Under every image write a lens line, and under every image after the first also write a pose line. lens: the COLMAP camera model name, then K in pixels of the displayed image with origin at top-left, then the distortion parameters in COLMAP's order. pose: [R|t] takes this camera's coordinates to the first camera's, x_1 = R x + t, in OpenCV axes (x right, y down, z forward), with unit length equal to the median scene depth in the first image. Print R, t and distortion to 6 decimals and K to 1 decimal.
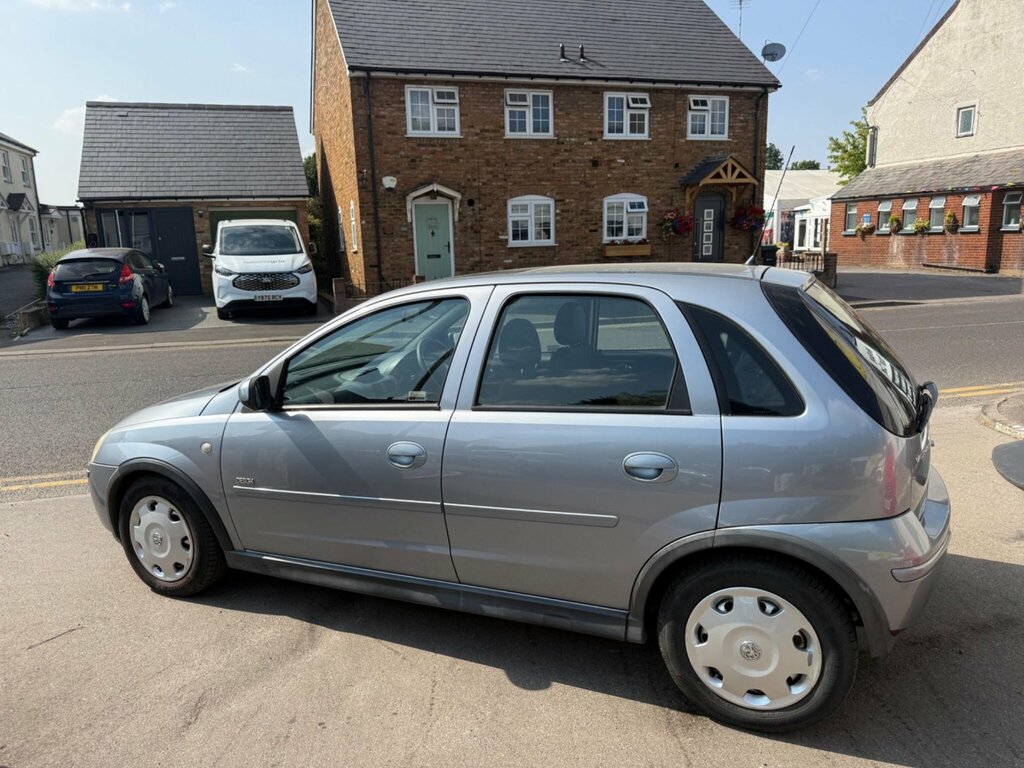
lens RADIAL K [[728.3, 0, 492.6], [0, 728.3, 385.9], [0, 0, 1]] dist [0.025638, -0.036337]
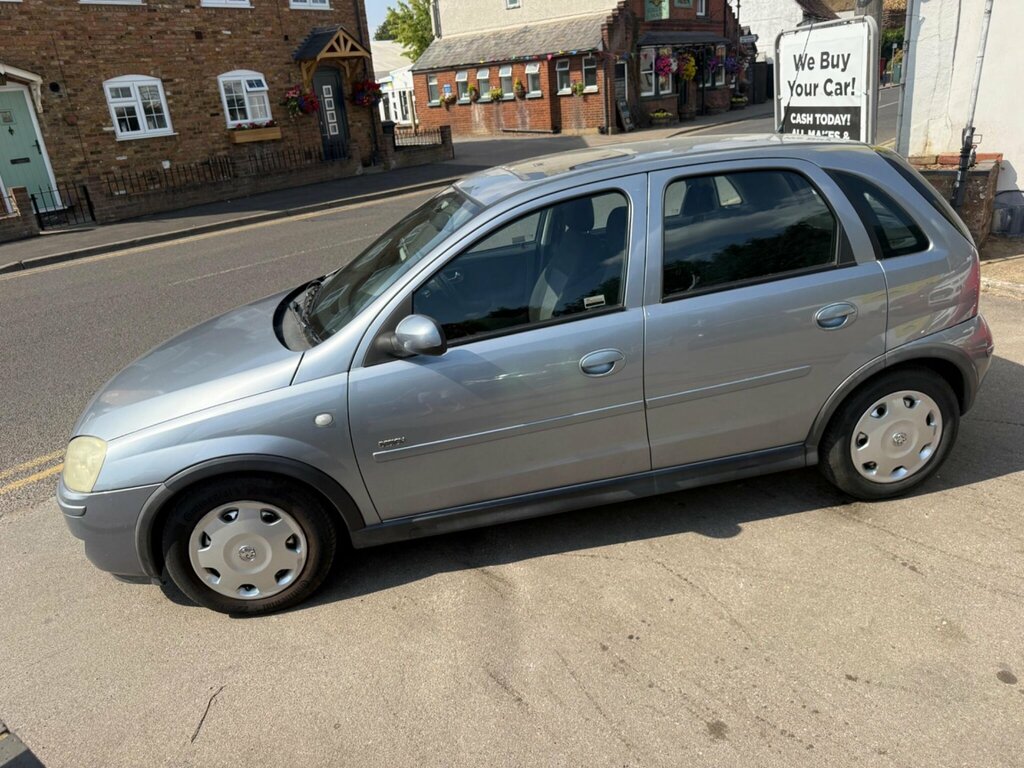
lens RADIAL K [[728.3, 0, 505.7], [0, 728.3, 384.0], [0, 0, 1]] dist [0.025638, -0.036337]
pose [[0.820937, -0.249140, 0.513801, -0.115697], [0.168991, 0.965493, 0.198156, -0.014375], [-0.545440, -0.075846, 0.834711, 0.040949]]
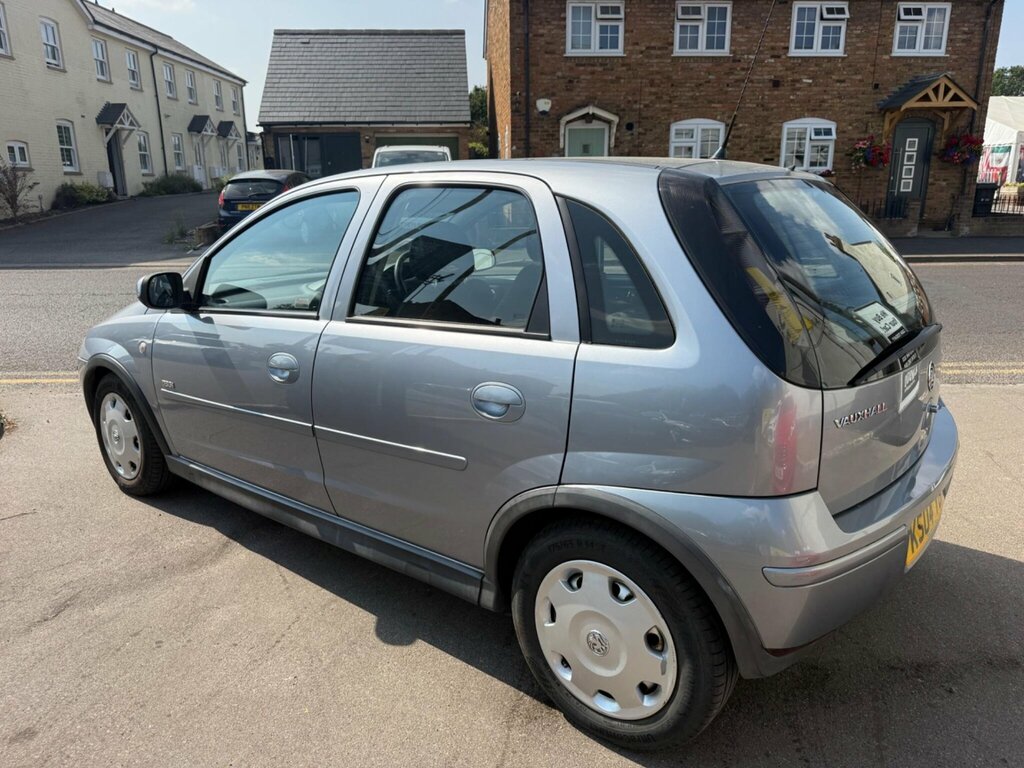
lens RADIAL K [[728.3, 0, 504.9], [0, 728.3, 378.6], [0, 0, 1]] dist [0.025638, -0.036337]
pose [[0.969909, 0.082007, -0.229240, 0.055329], [-0.064778, 0.994549, 0.081709, 0.002867], [0.234691, -0.064401, 0.969934, 0.031001]]
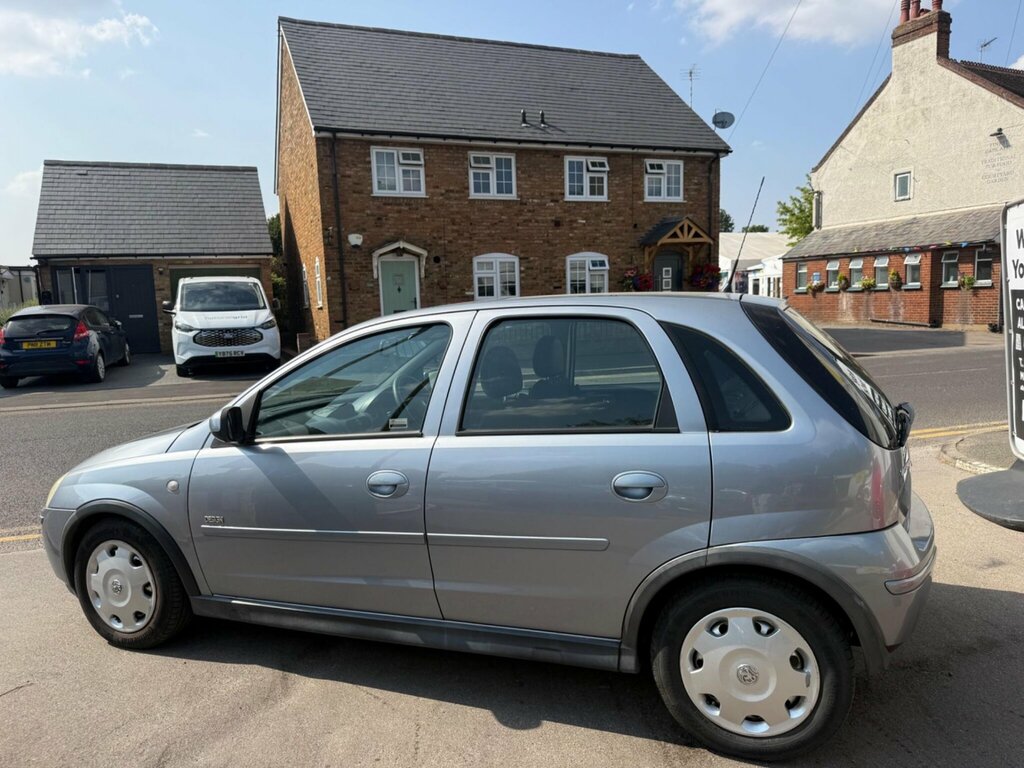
lens RADIAL K [[728.3, 0, 502.4], [0, 728.3, 390.2], [0, 0, 1]] dist [0.025638, -0.036337]
pose [[0.997951, -0.010594, 0.063097, -0.004046], [0.015422, 0.996948, -0.076529, 0.007333], [-0.062093, 0.077345, 0.995069, 0.003002]]
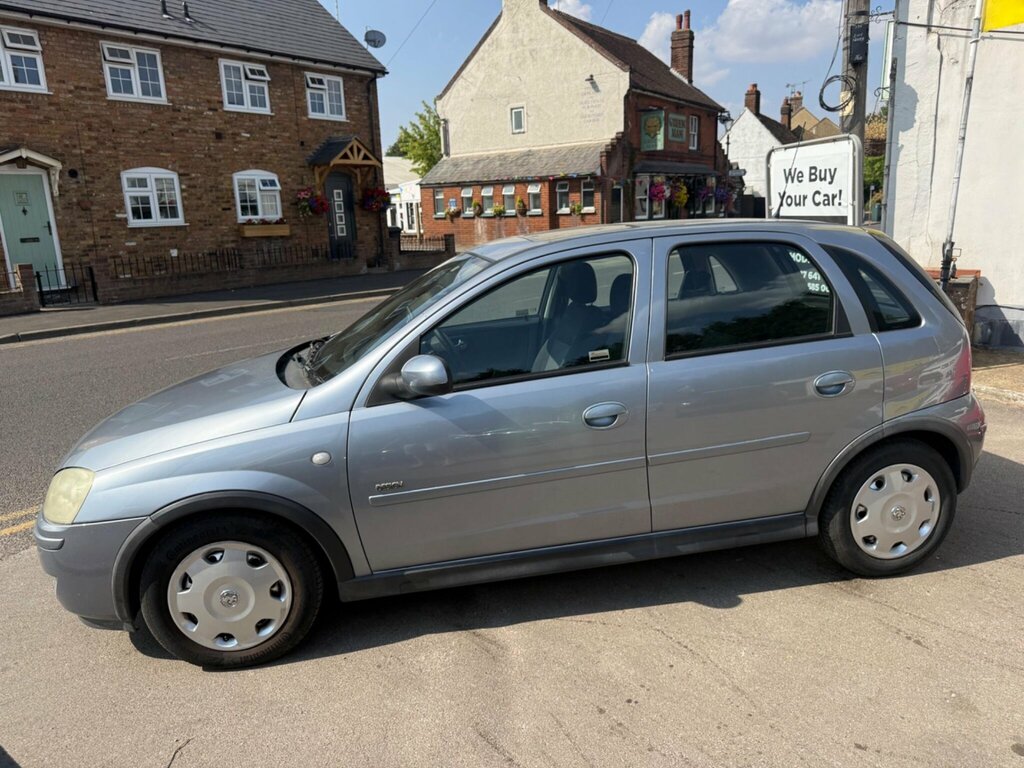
lens RADIAL K [[728.3, 0, 517.0], [0, 728.3, 387.4], [0, 0, 1]] dist [0.025638, -0.036337]
pose [[0.813899, -0.133734, 0.565406, -0.120365], [0.121253, 0.990818, 0.059813, -0.002314], [-0.568213, 0.019876, 0.822642, 0.042239]]
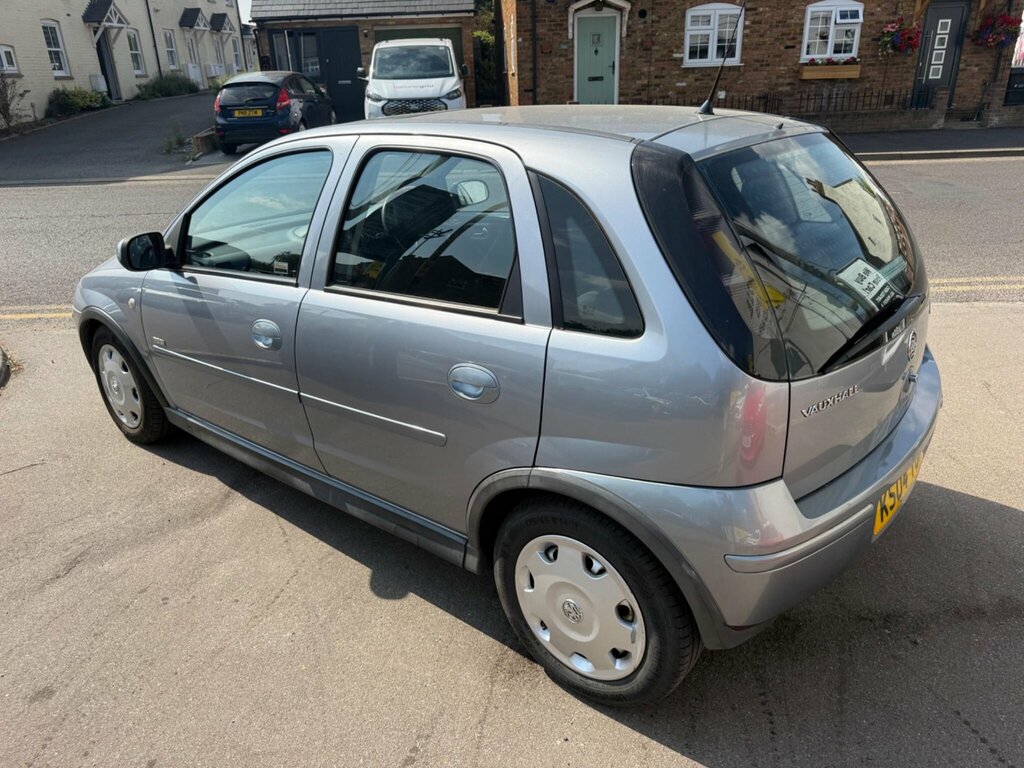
lens RADIAL K [[728.3, 0, 508.9], [0, 728.3, 378.8], [0, 0, 1]] dist [0.025638, -0.036337]
pose [[0.967915, 0.096257, -0.232110, 0.060202], [-0.044312, 0.974629, 0.219398, -0.009595], [0.247339, -0.202074, 0.947623, 0.034004]]
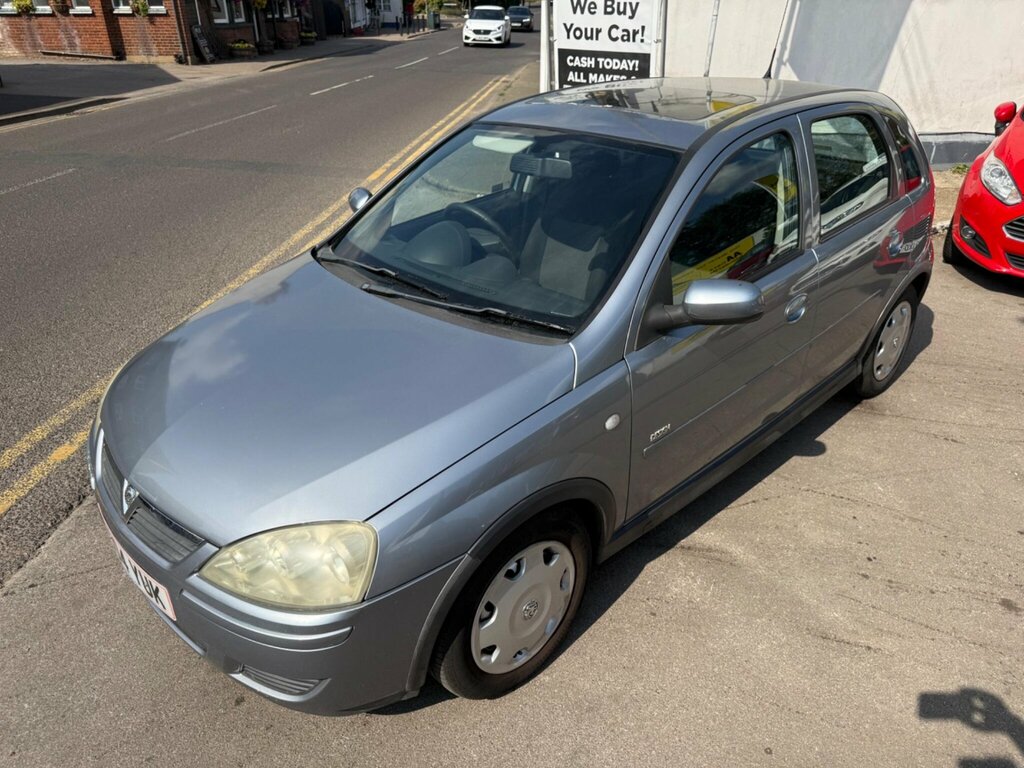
lens RADIAL K [[728.3, 0, 511.2], [0, 728.3, 387.5], [0, 0, 1]] dist [0.025638, -0.036337]
pose [[0.364222, -0.406419, 0.837953, -0.175950], [0.165927, 0.913678, 0.371026, -0.036346], [-0.916412, 0.003904, 0.400218, 0.151328]]
